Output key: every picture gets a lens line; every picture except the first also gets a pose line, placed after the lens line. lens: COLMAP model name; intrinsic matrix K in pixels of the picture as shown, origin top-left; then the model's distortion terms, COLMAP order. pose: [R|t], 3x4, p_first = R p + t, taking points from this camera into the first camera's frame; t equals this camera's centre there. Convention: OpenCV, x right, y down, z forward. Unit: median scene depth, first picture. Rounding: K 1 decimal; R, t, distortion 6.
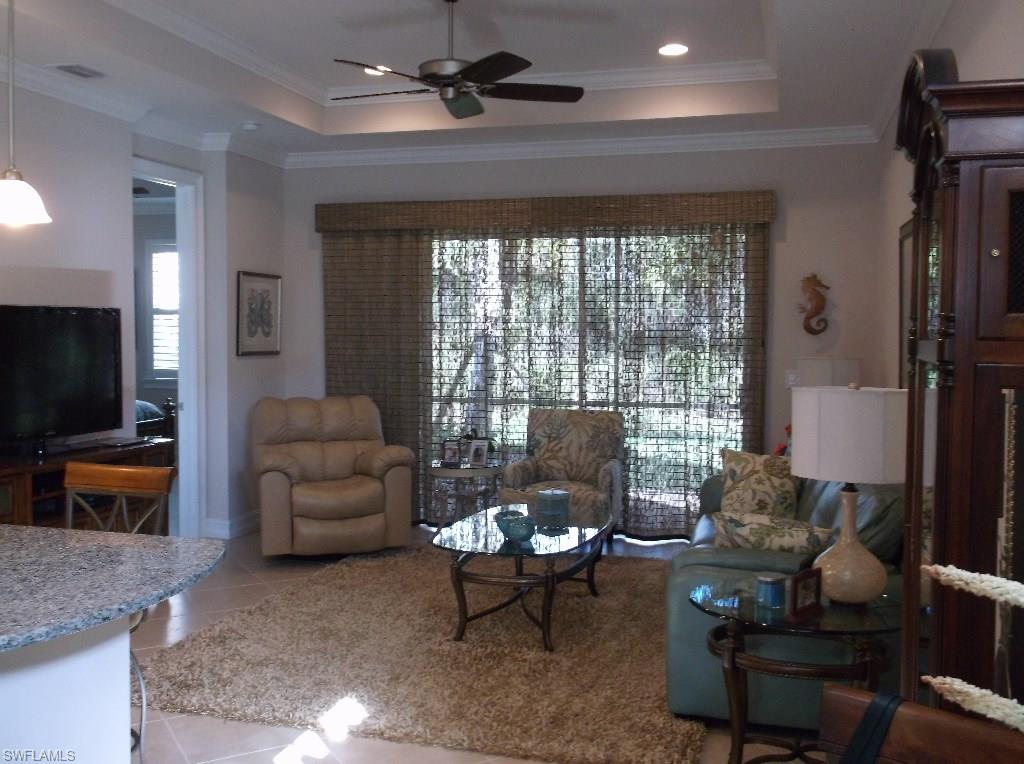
lens RADIAL K [[1001.6, 0, 513.4], [0, 1001.6, 378.8], [0, 0, 1]] dist [0.009206, 0.000000]
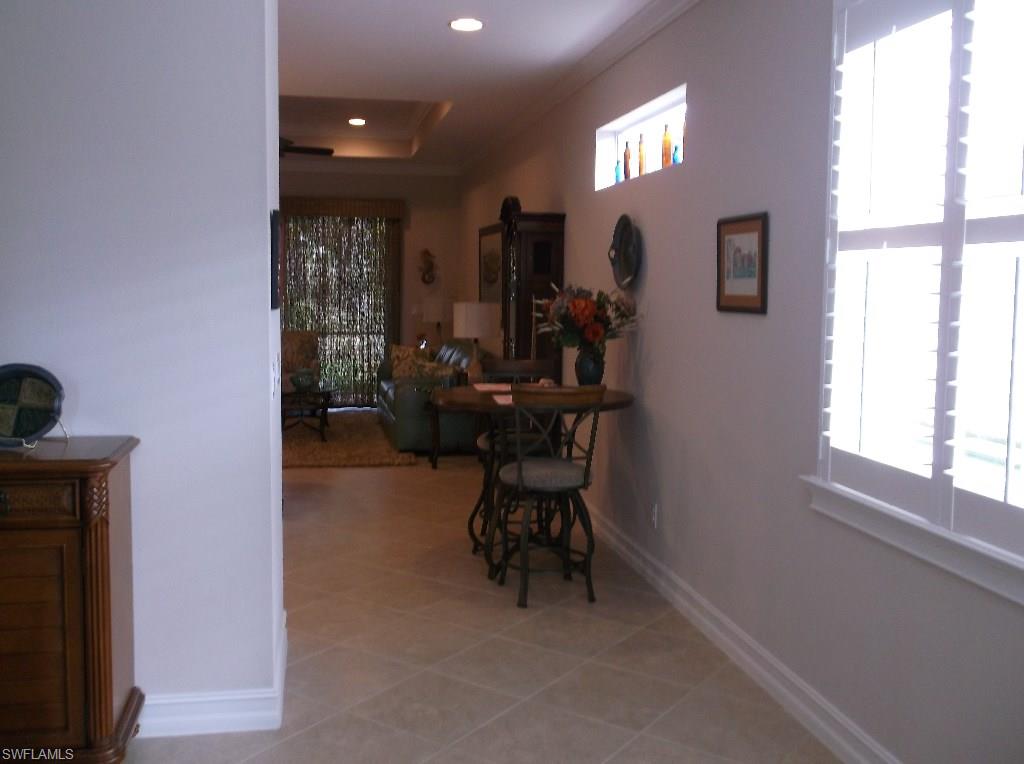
lens RADIAL K [[1001.6, 0, 511.7], [0, 1001.6, 388.6], [0, 0, 1]] dist [0.009206, 0.000000]
pose [[0.900369, -0.037911, 0.433473, -0.328382], [0.013901, 0.998195, 0.058427, 0.037668], [-0.434906, -0.046581, 0.899271, -0.635342]]
